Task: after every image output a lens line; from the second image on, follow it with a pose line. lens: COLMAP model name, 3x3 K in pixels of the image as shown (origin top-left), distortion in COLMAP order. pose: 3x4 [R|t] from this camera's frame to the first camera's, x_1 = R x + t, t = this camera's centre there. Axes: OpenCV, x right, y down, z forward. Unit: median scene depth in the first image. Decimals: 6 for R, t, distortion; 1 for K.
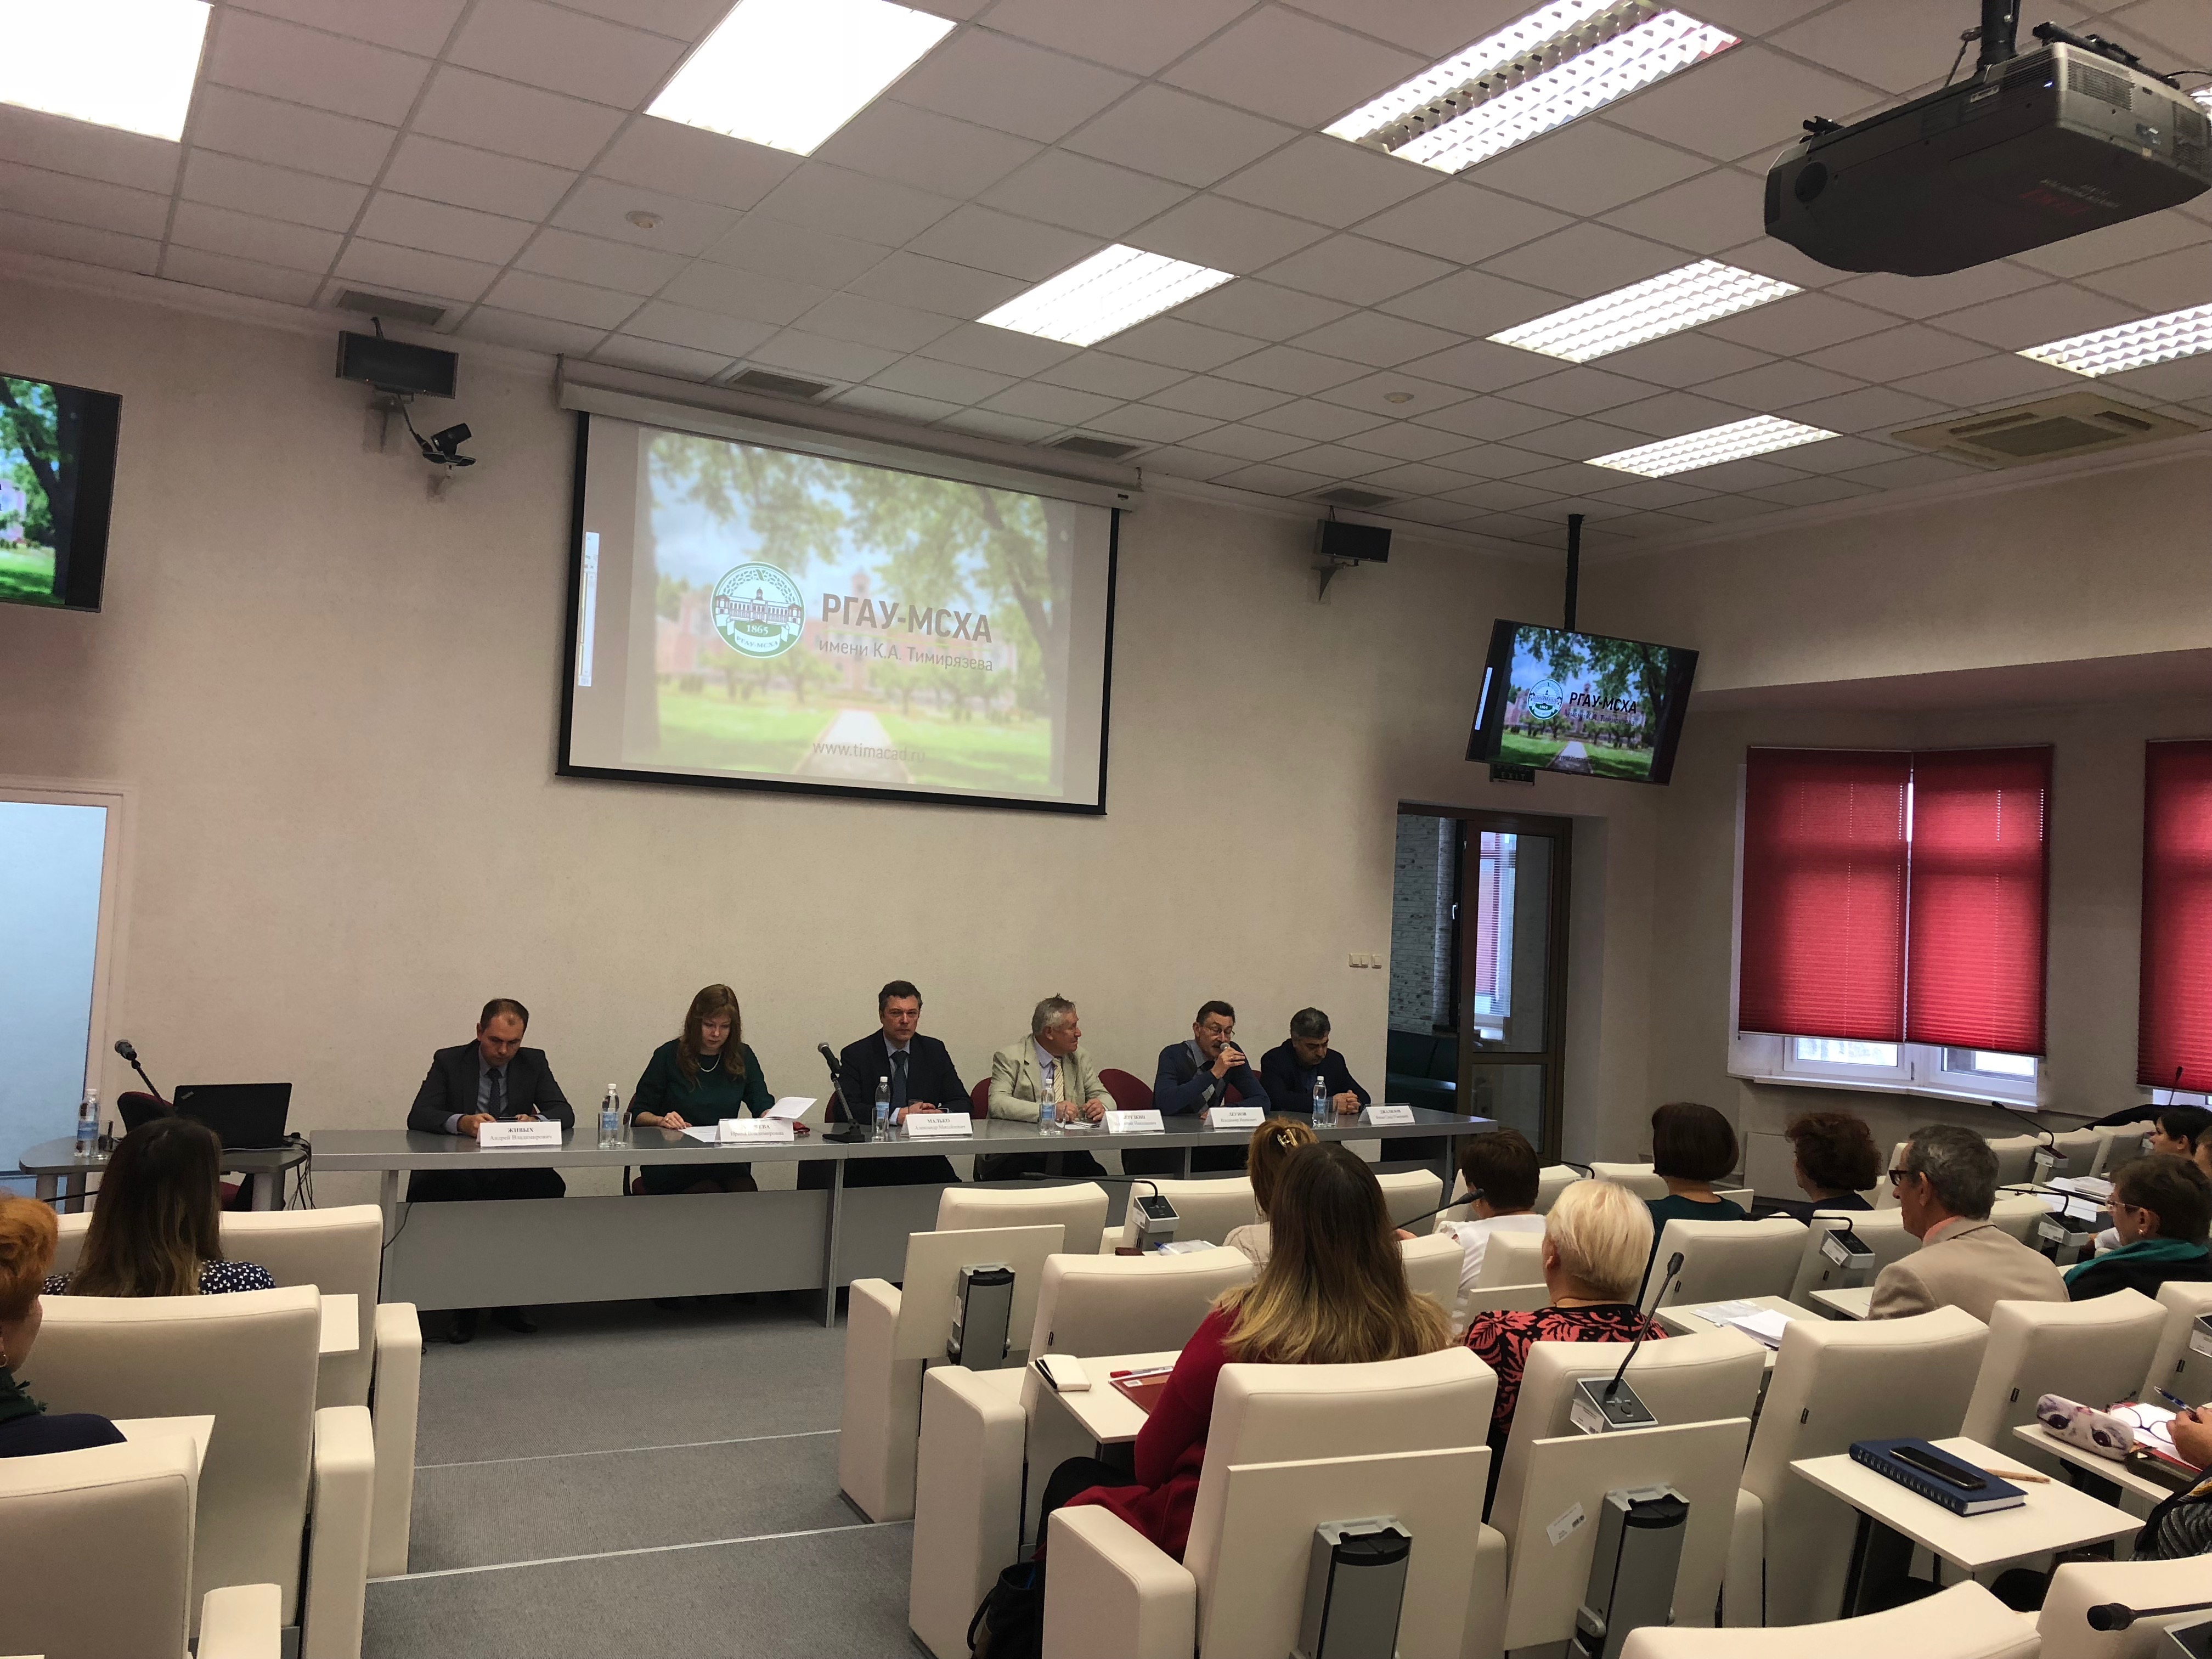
lens RADIAL K [[1836.9, 0, 1061.2], [0, 1836.9, 828.8], [0, 0, 1]] dist [0.089230, -0.001860]
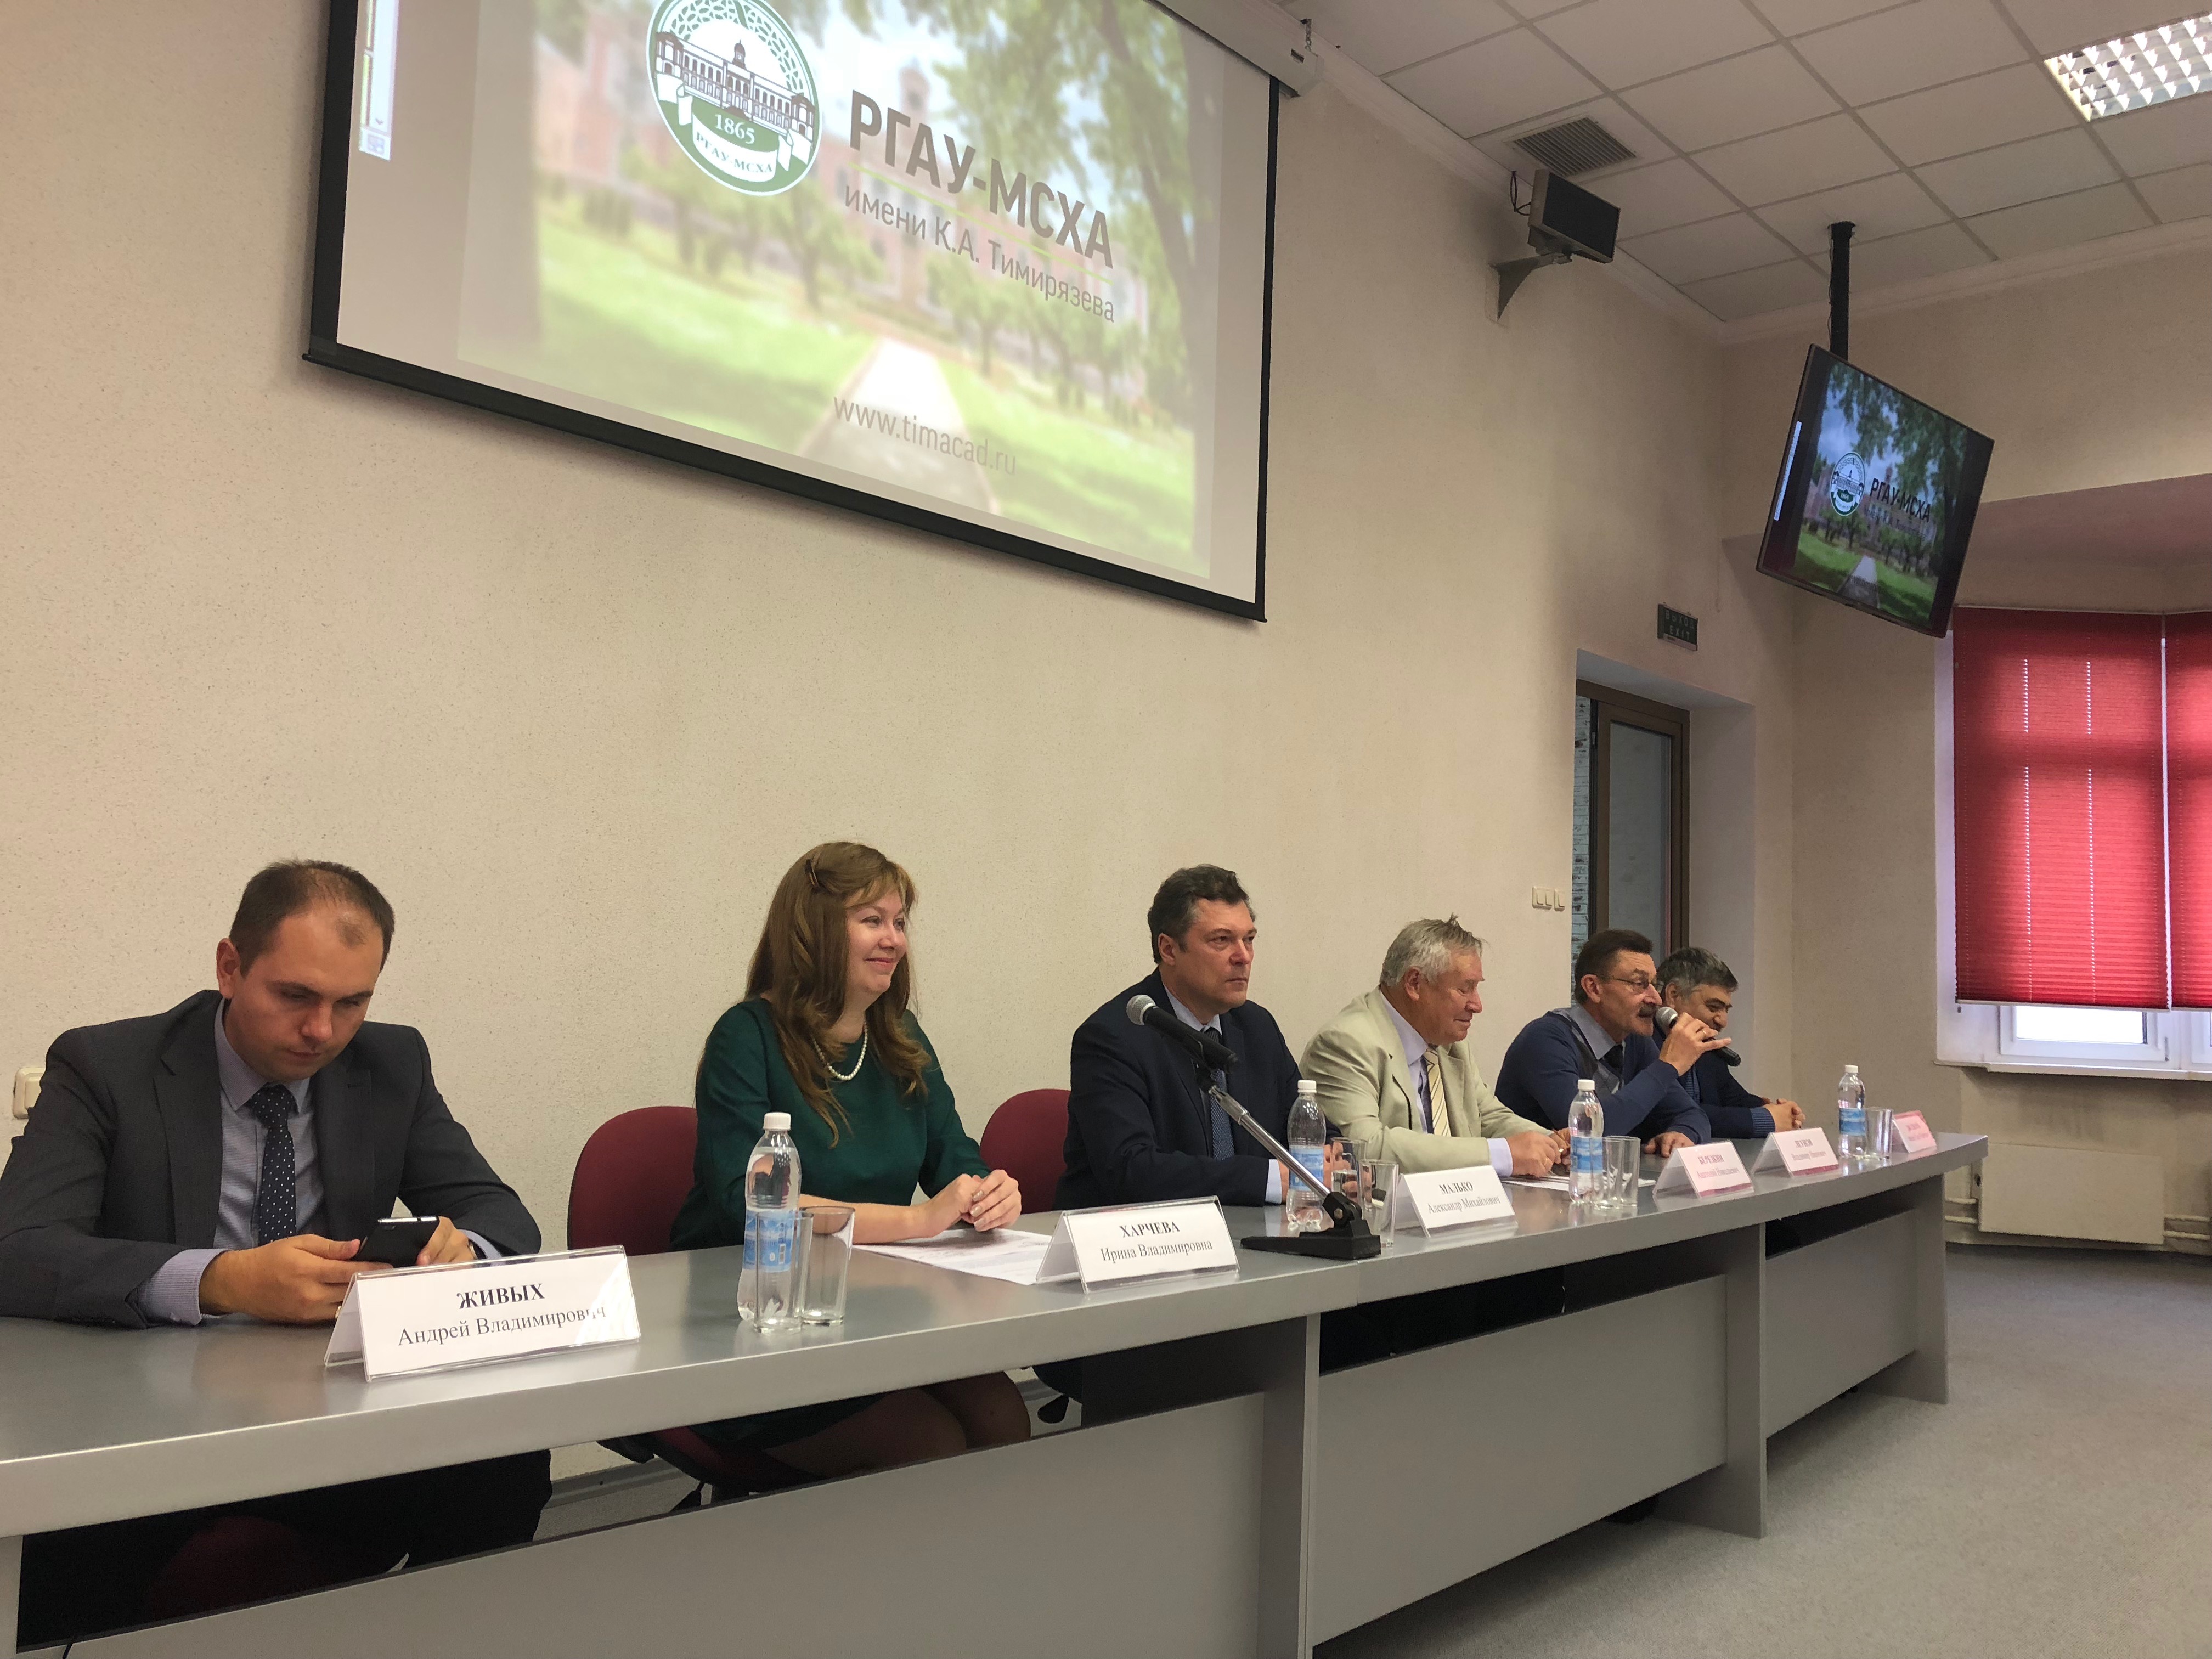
lens RADIAL K [[1870.7, 0, 1098.5], [0, 1870.7, 815.6], [0, 0, 1]] dist [-0.002714, -0.003566]
pose [[0.946239, 0.007807, 0.323374, -0.217056], [0.003683, 0.999384, -0.034903, 0.074532], [-0.323448, 0.034218, 0.945627, 0.513219]]
